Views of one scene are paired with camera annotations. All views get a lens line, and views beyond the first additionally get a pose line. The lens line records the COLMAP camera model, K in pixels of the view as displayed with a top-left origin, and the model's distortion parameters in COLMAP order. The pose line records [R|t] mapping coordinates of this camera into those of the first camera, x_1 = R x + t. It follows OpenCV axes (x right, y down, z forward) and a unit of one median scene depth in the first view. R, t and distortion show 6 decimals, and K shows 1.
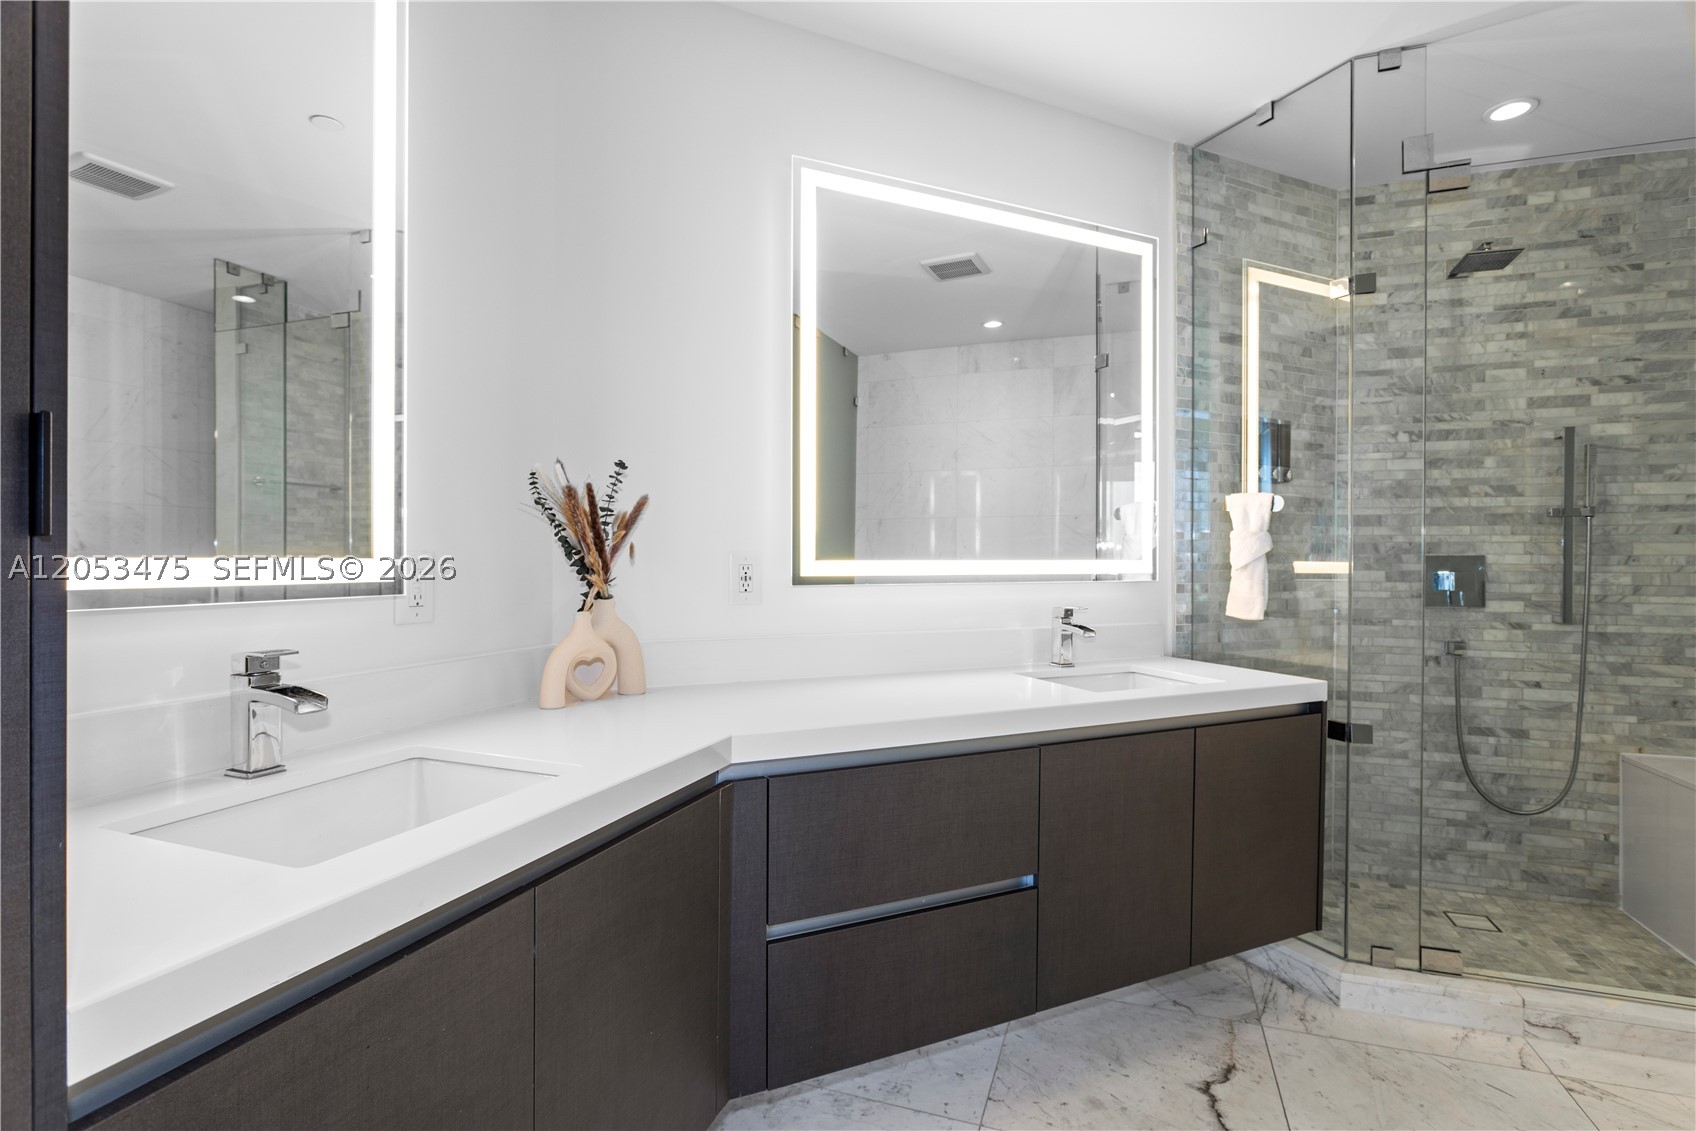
lens RADIAL K [[824.5, 0, 847.2], [0, 824.5, 561.5], [0, 0, 1]] dist [-0.015503, 0.007851]
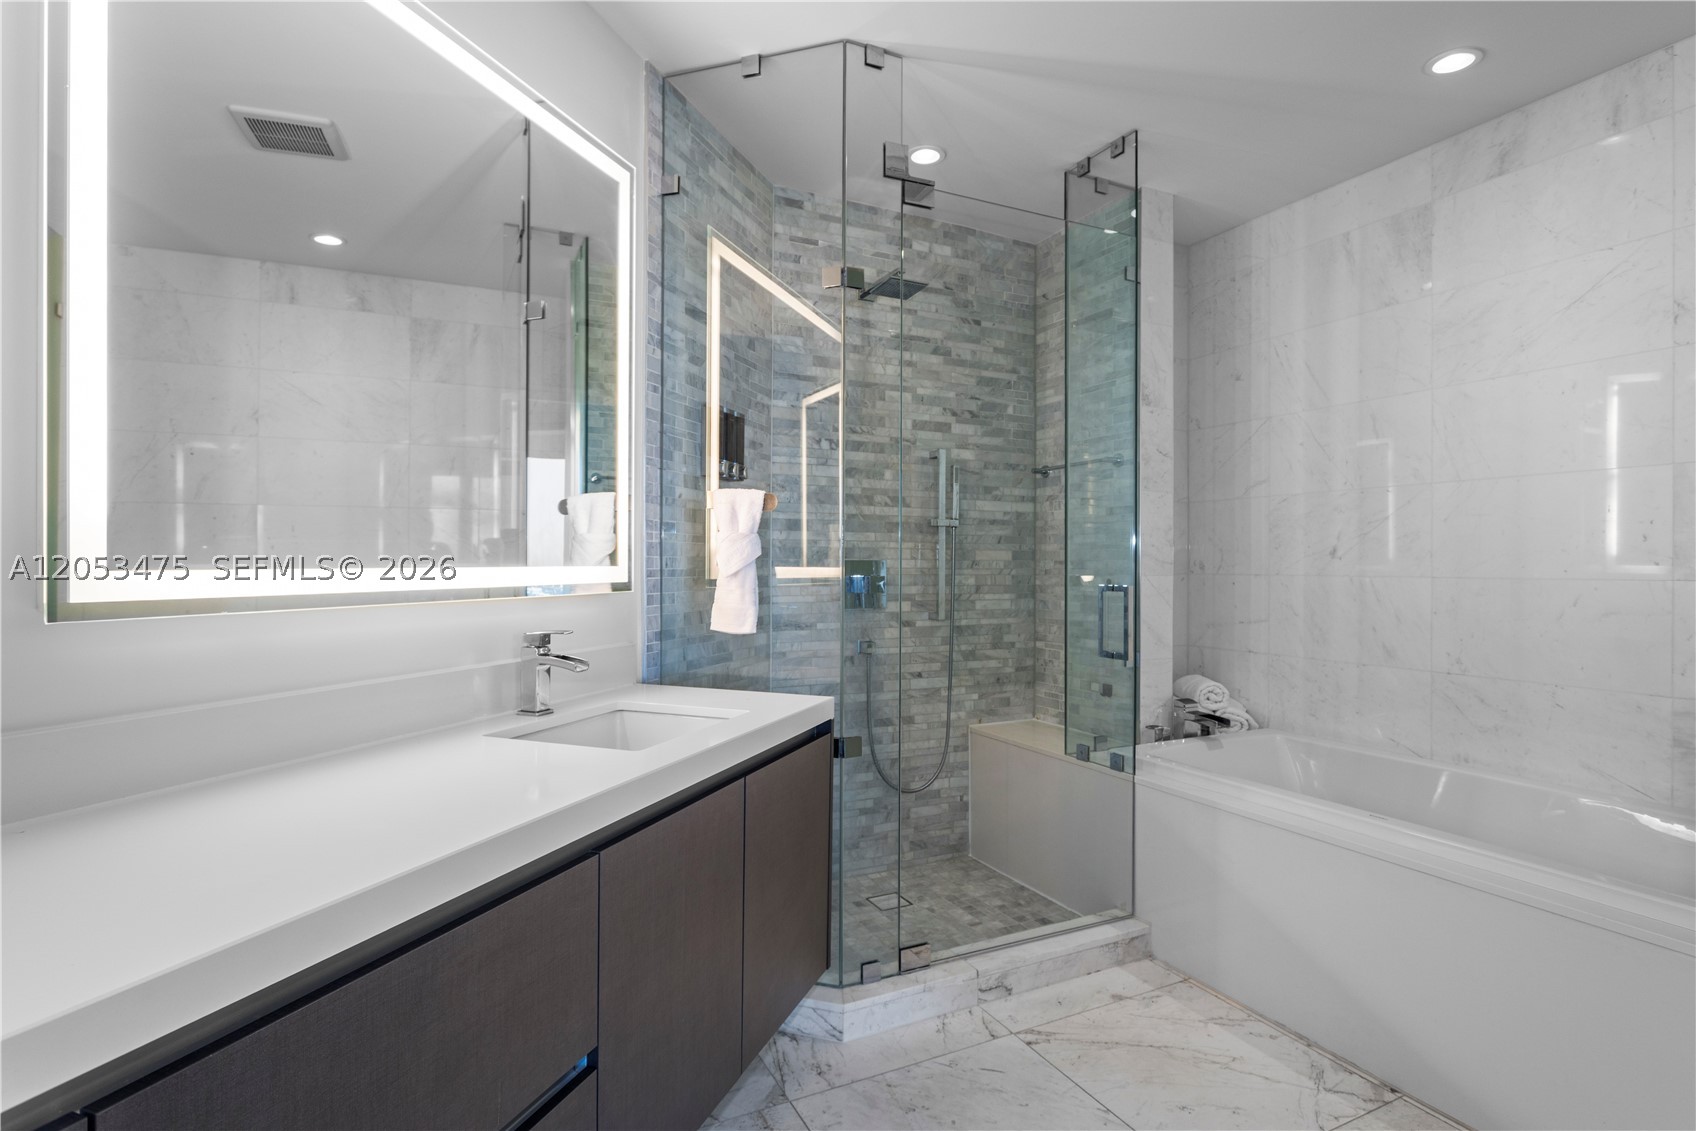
lens RADIAL K [[865.3, 0, 868.7], [0, 865.3, 563.7], [0, 0, 1]] dist [-0.020161, 0.007218]
pose [[0.689158, -0.001745, 0.724609, -0.072311], [0.002760, 0.999996, -0.000216, -0.002841], [-0.724606, 0.002149, 0.689160, 0.231904]]
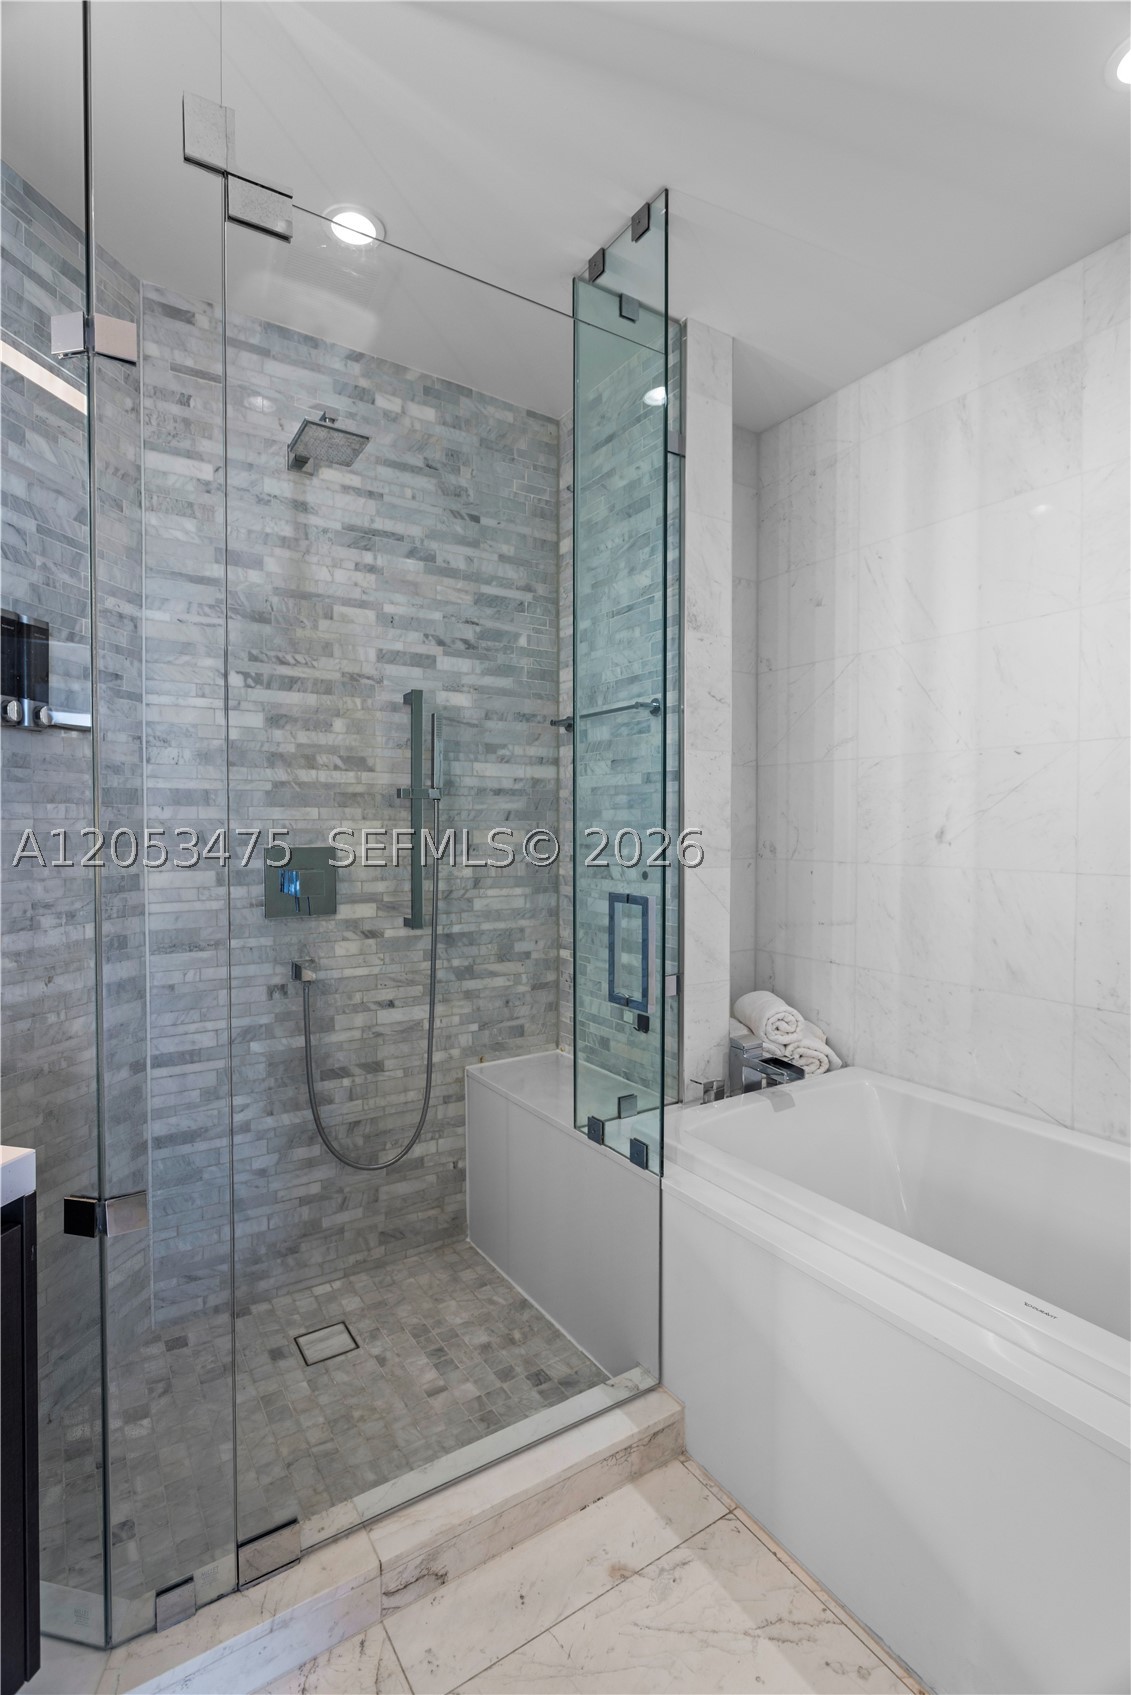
lens RADIAL K [[824.0, 0, 574.9], [0, 824.0, 845.5], [0, 0, 1]] dist [-0.015503, 0.007851]
pose [[0.604489, -0.024454, 0.796238, 0.310094], [0.005156, 0.999628, 0.026786, -0.028925], [-0.796597, -0.012086, 0.604390, 0.366397]]
